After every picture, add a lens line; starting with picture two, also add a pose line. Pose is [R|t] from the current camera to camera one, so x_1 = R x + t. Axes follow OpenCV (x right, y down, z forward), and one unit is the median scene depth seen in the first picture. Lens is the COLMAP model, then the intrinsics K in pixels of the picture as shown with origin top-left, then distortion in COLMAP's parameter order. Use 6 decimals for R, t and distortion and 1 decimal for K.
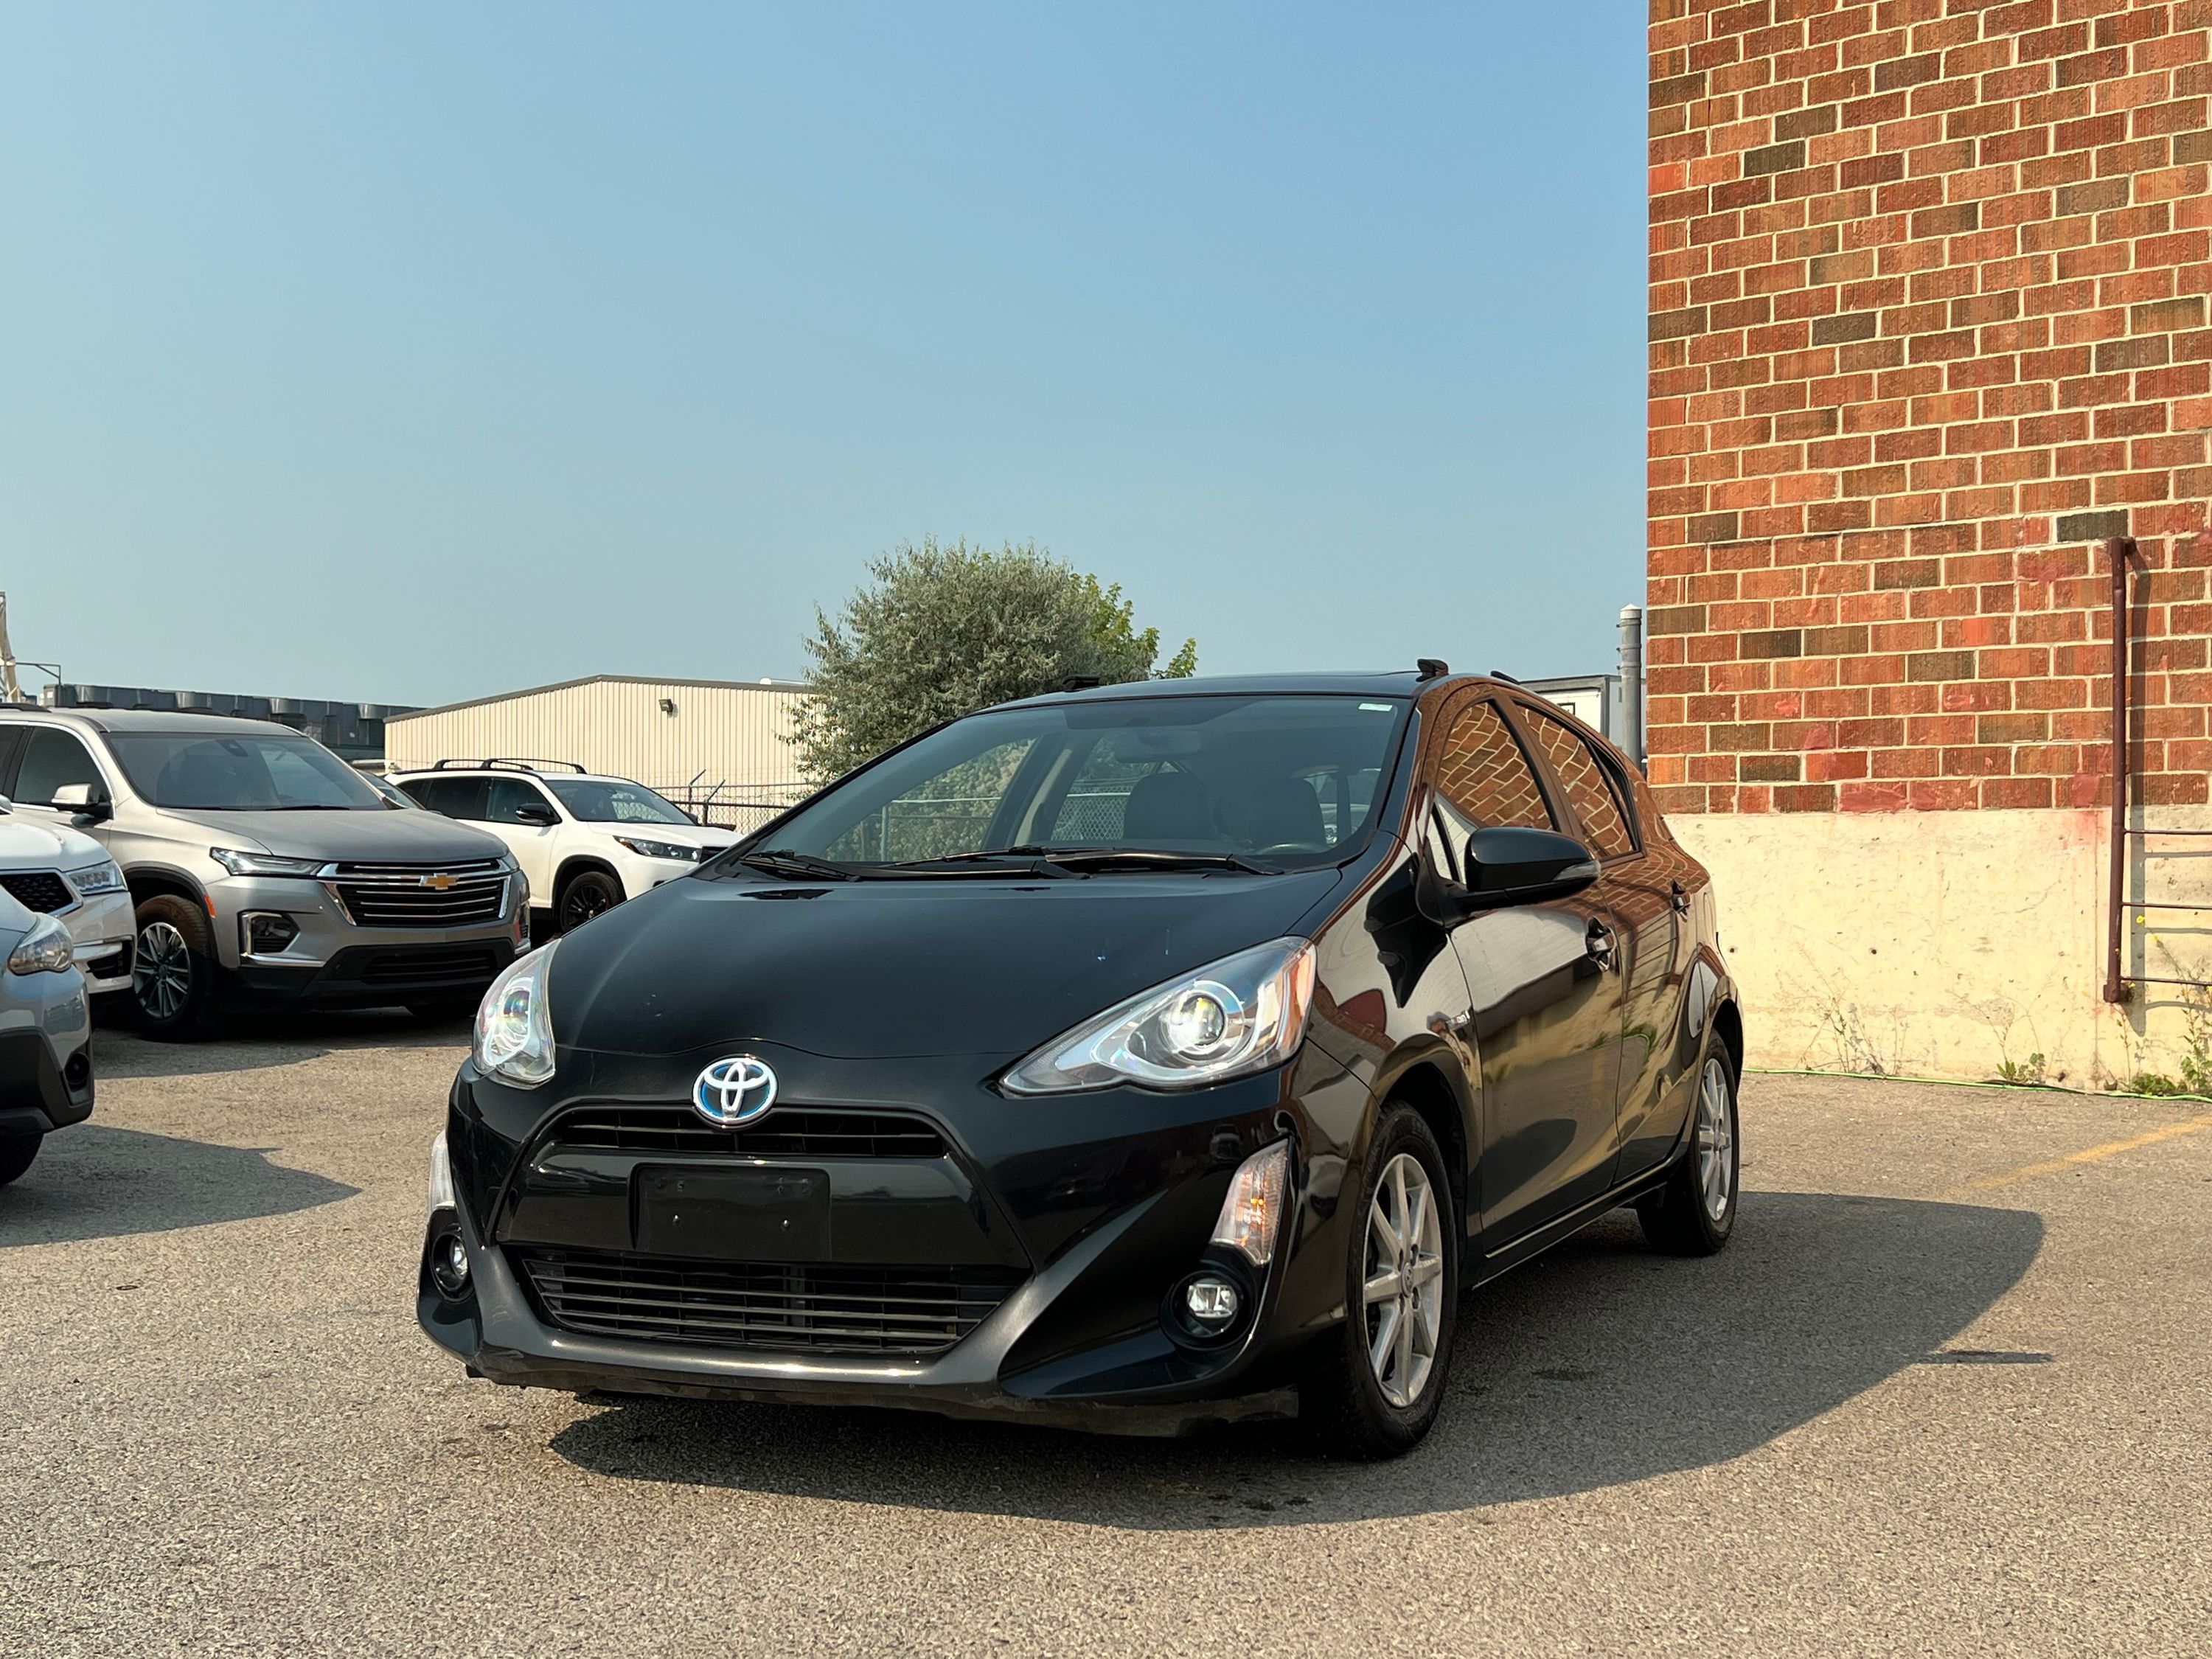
lens RADIAL K [[2575.2, 0, 1137.8], [0, 2575.2, 790.6], [0, 0, 1]] dist [0.063087, 0.000000]
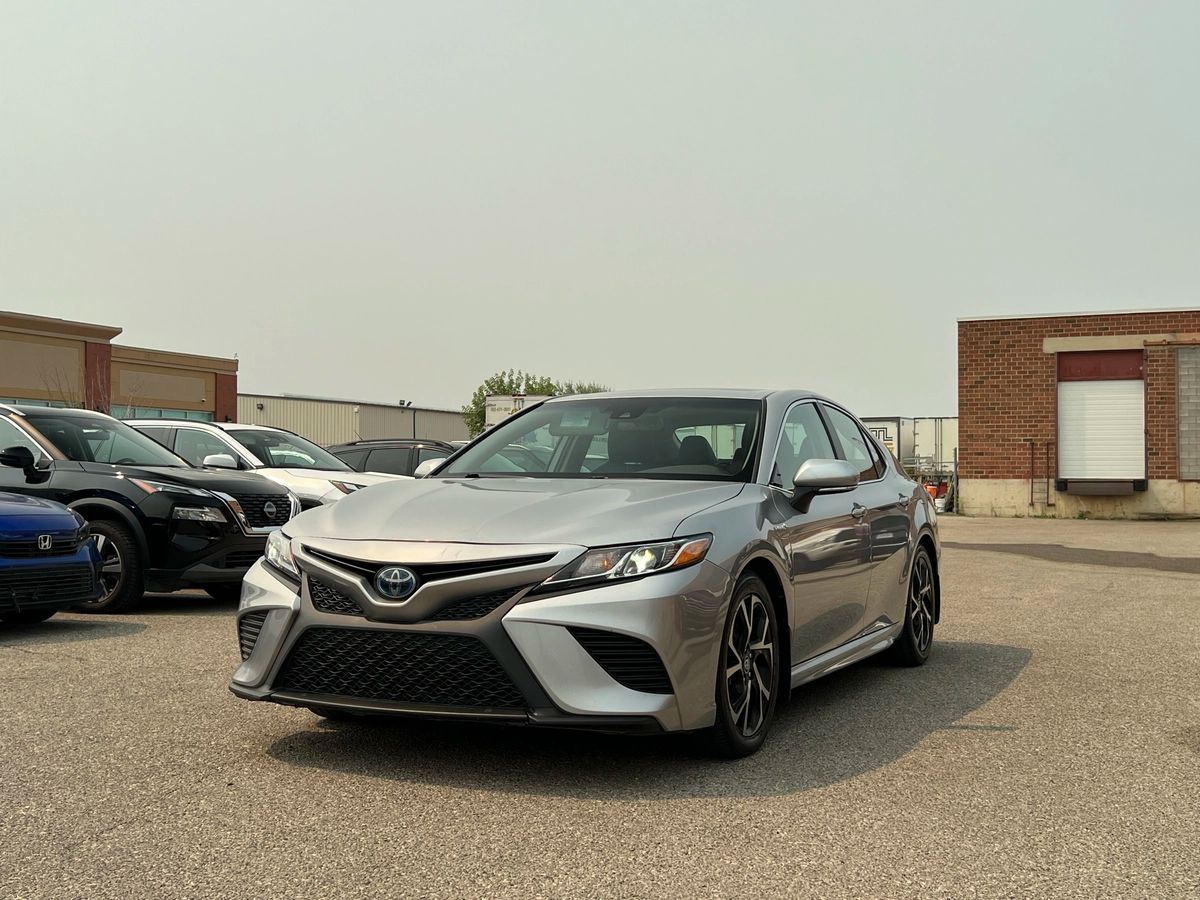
lens RADIAL K [[1397.0, 0, 592.3], [0, 1397.0, 469.0], [0, 0, 1]] dist [0.063087, 0.000000]
pose [[0.963803, -0.002207, 0.266606, -1.767447], [-0.006414, 0.999484, 0.031462, -0.130061], [-0.266538, -0.032033, 0.963292, -2.351240]]
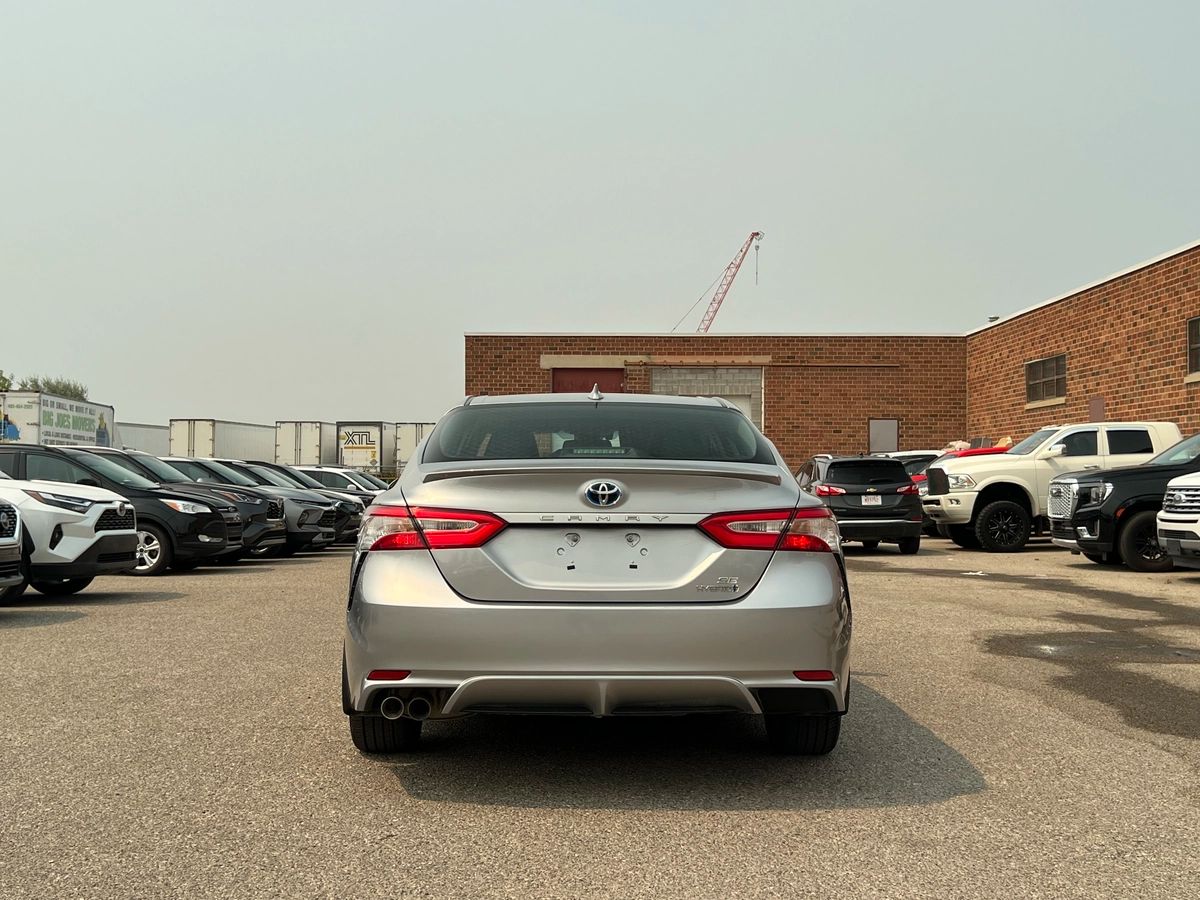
lens RADIAL K [[1397.0, 0, 596.0], [0, 1397.0, 446.0], [0, 0, 1]] dist [0.063087, 0.000000]
pose [[0.781379, 0.013783, 0.623905, -2.023230], [-0.023865, 0.999685, 0.007805, -0.137154], [-0.623601, -0.020988, 0.781461, -2.344957]]
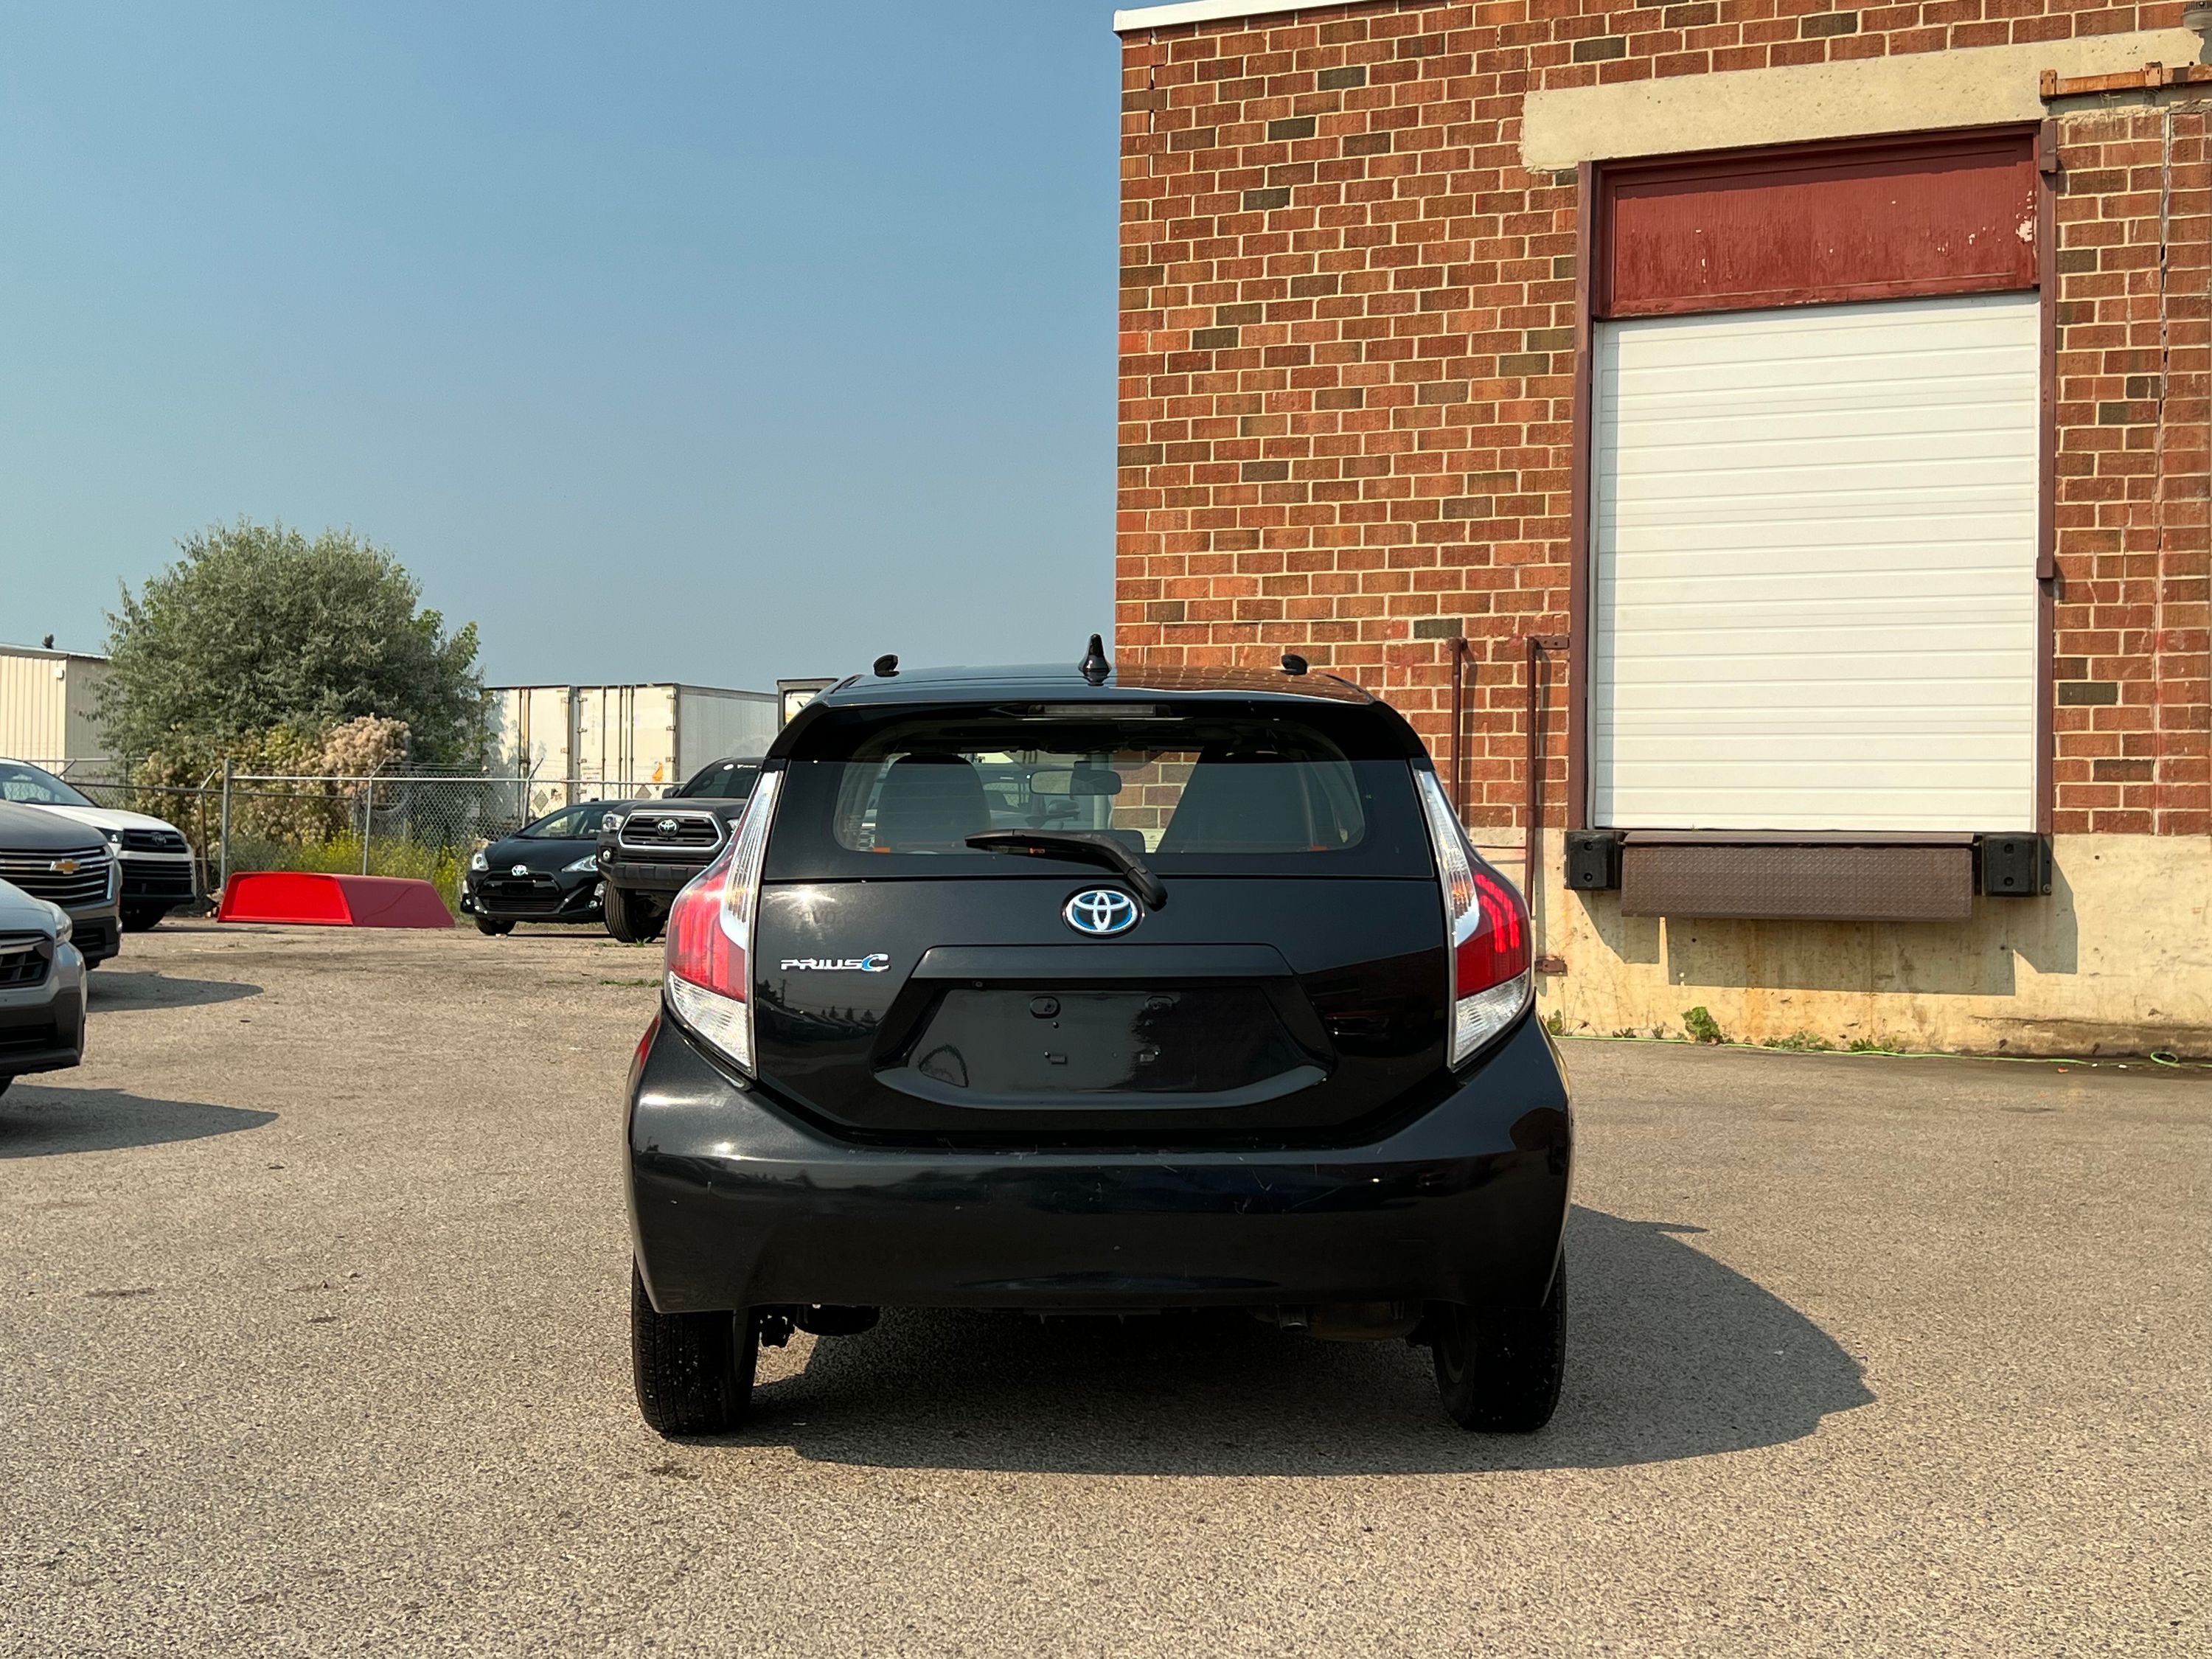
lens RADIAL K [[2575.2, 0, 1083.9], [0, 2575.2, 848.9], [0, 0, 1]] dist [0.063087, 0.000000]
pose [[0.958449, 0.012183, 0.285002, -0.201914], [-0.021019, 0.999388, 0.027965, -0.016835], [-0.284487, -0.032793, 0.958119, -0.271817]]
